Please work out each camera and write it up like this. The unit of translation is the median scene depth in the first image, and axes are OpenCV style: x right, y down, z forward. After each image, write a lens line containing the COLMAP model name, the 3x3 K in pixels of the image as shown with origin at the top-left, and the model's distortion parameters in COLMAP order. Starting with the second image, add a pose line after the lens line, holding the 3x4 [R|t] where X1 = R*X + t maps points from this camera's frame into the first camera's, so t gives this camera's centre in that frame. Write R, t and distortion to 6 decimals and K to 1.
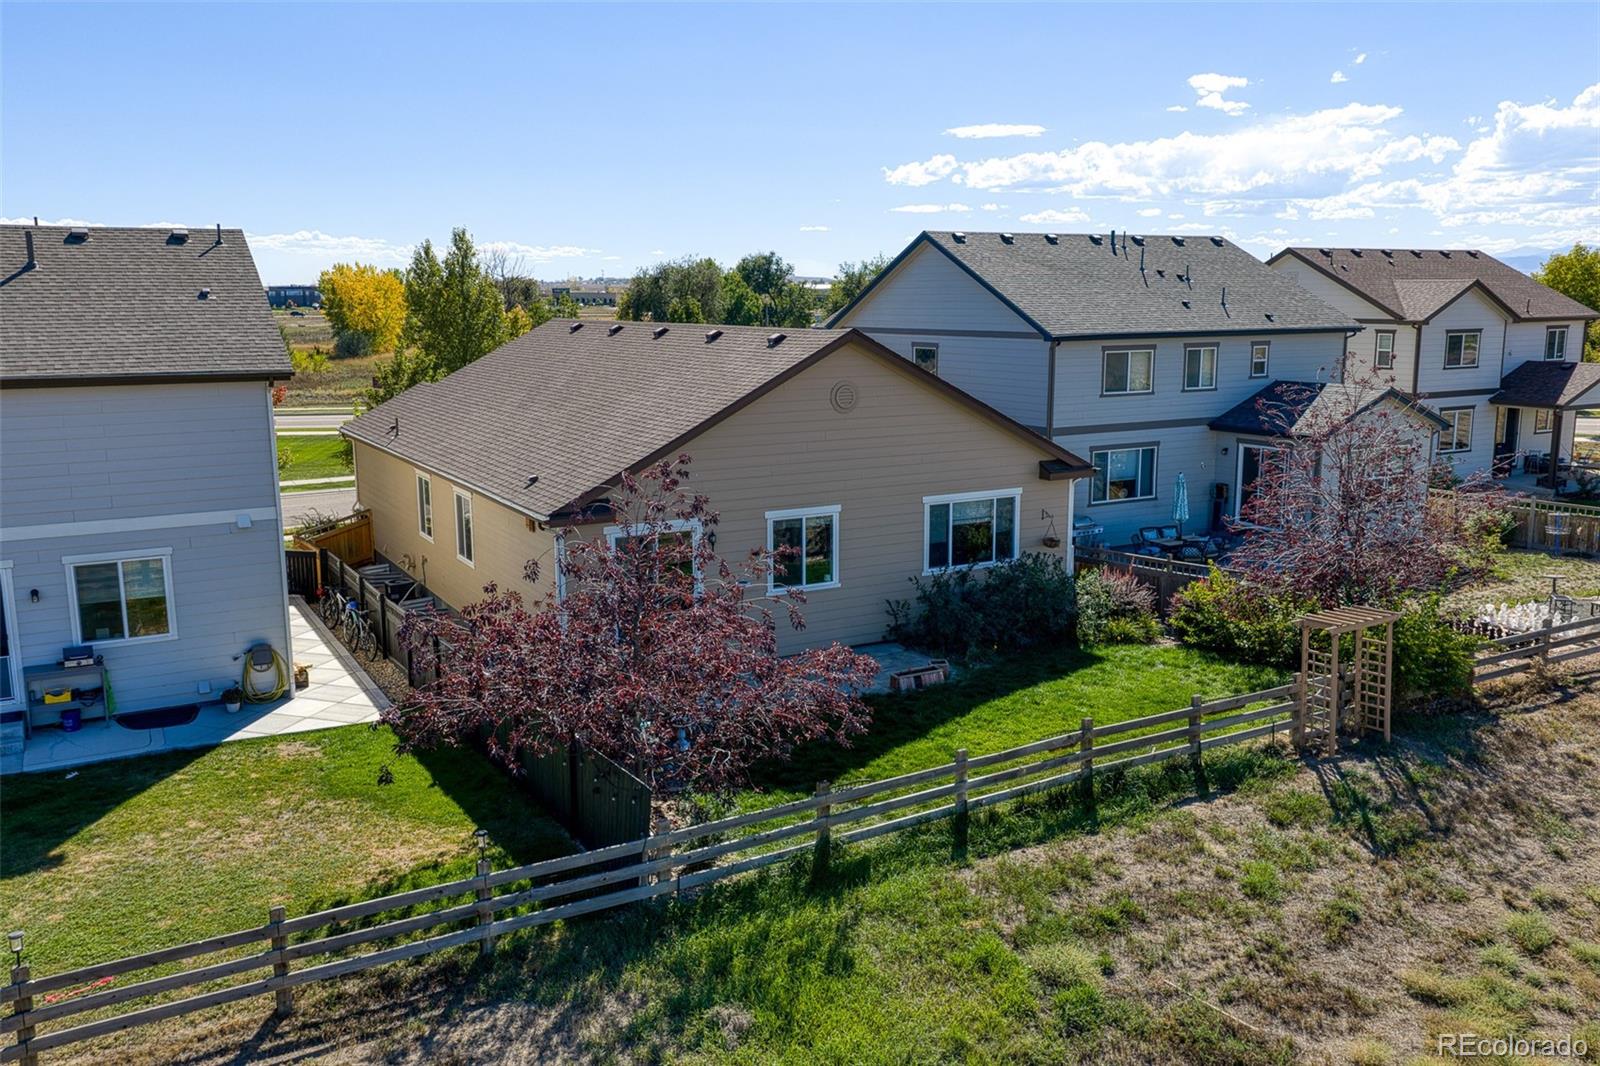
lens RADIAL K [[1309.4, 0, 800.0], [0, 1309.4, 533.0], [0, 0, 1]] dist [0.020232, 0.004028]
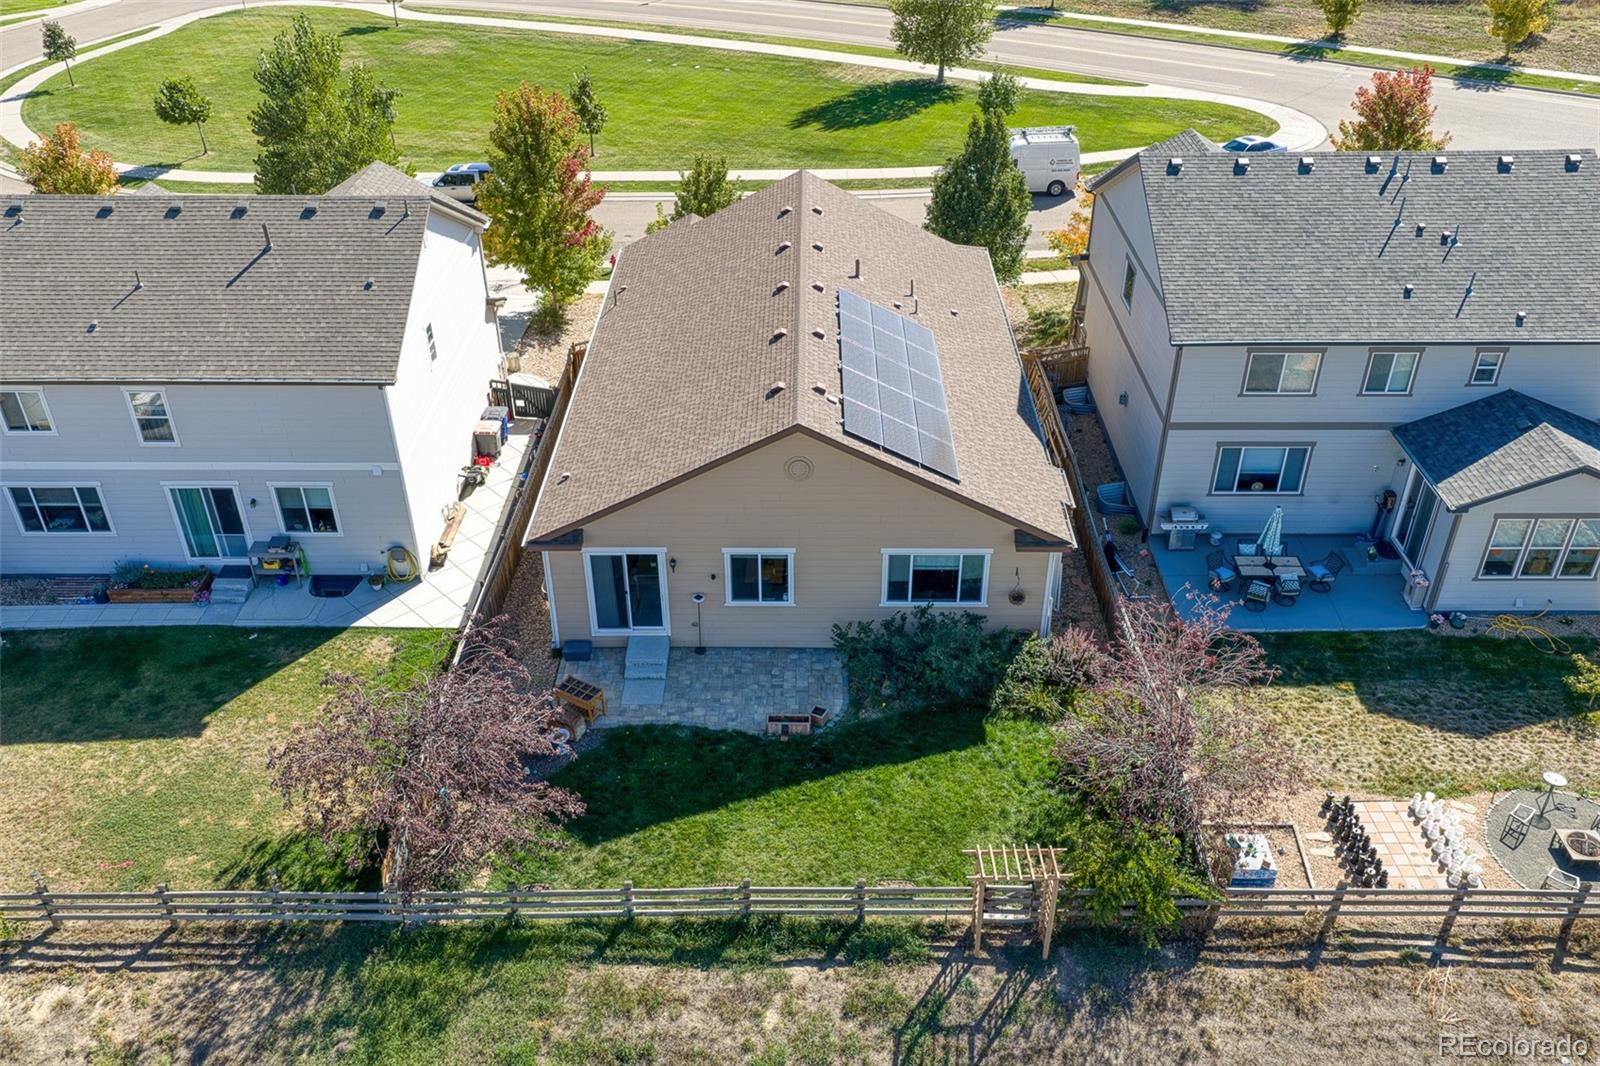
lens RADIAL K [[1326.0, 0, 793.4], [0, 1326.0, 523.1], [0, 0, 1]] dist [0.028051, -0.011139]
pose [[0.863891, 0.273854, -0.422725, 0.594009], [-0.088212, 0.908565, 0.408323, -0.595200], [0.495894, -0.315457, 0.809059, 0.058876]]
